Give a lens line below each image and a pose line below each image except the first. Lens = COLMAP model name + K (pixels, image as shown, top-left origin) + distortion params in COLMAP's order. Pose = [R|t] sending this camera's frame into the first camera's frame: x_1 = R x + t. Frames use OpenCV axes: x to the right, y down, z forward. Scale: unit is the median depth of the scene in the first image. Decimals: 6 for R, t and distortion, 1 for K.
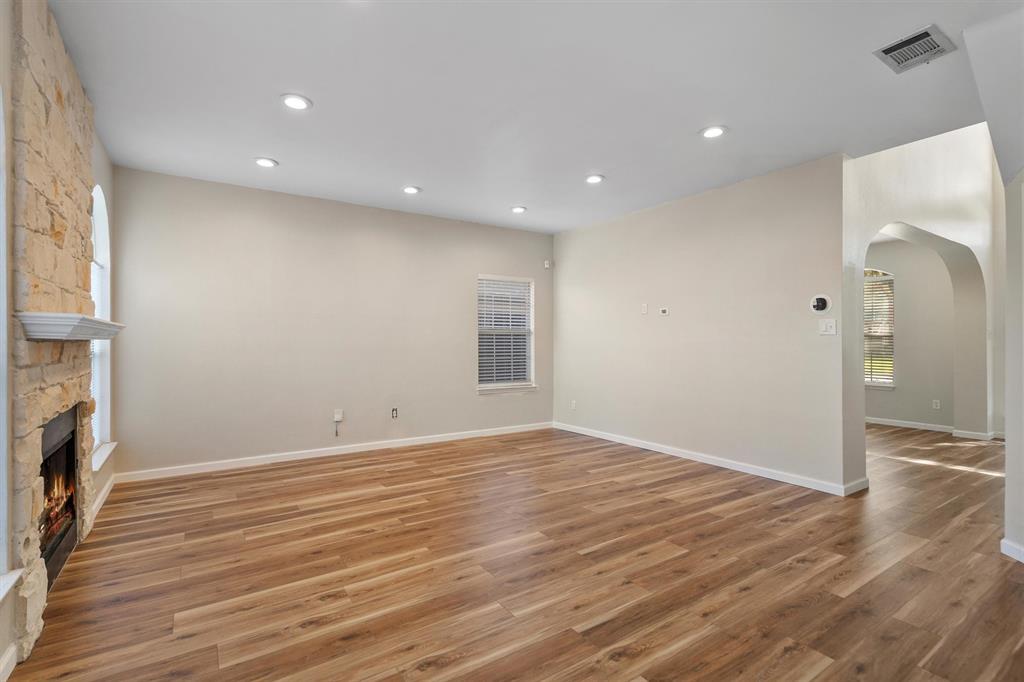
lens RADIAL K [[478.7, 0, 515.6], [0, 478.7, 340.0], [0, 0, 1]] dist [-0.001987, 0.000018]
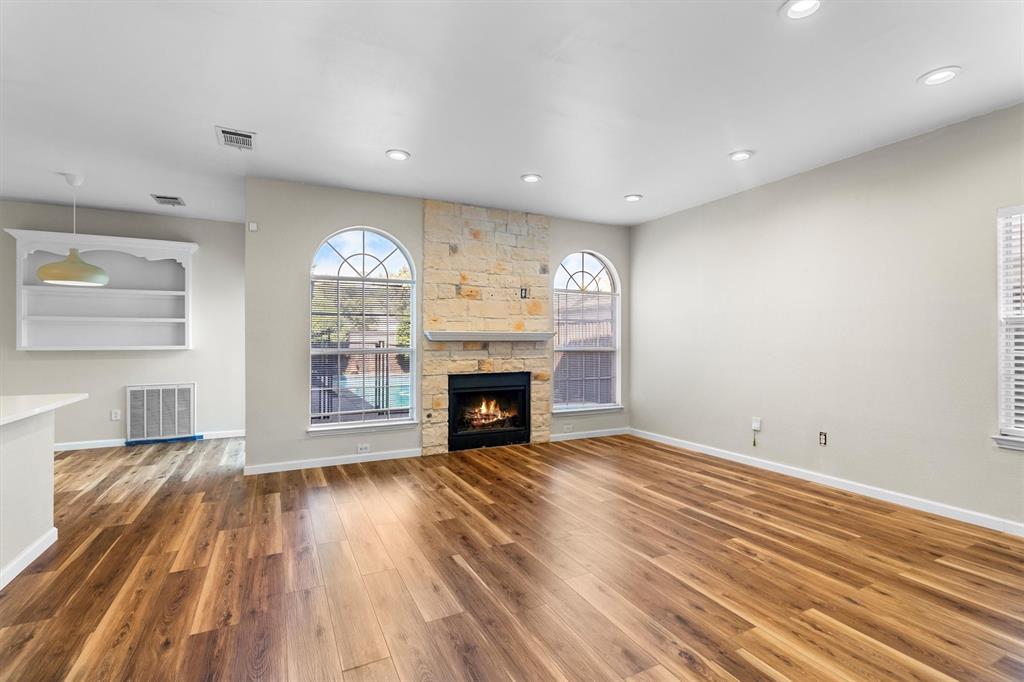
lens RADIAL K [[478.7, 0, 512.7], [0, 478.7, 340.0], [0, 0, 1]] dist [-0.001987, 0.000018]
pose [[-0.130337, -0.002151, -0.991467, 1.004851], [0.001466, 0.999996, -0.002362, 0.001753], [0.991469, -0.001761, -0.130333, 1.138498]]
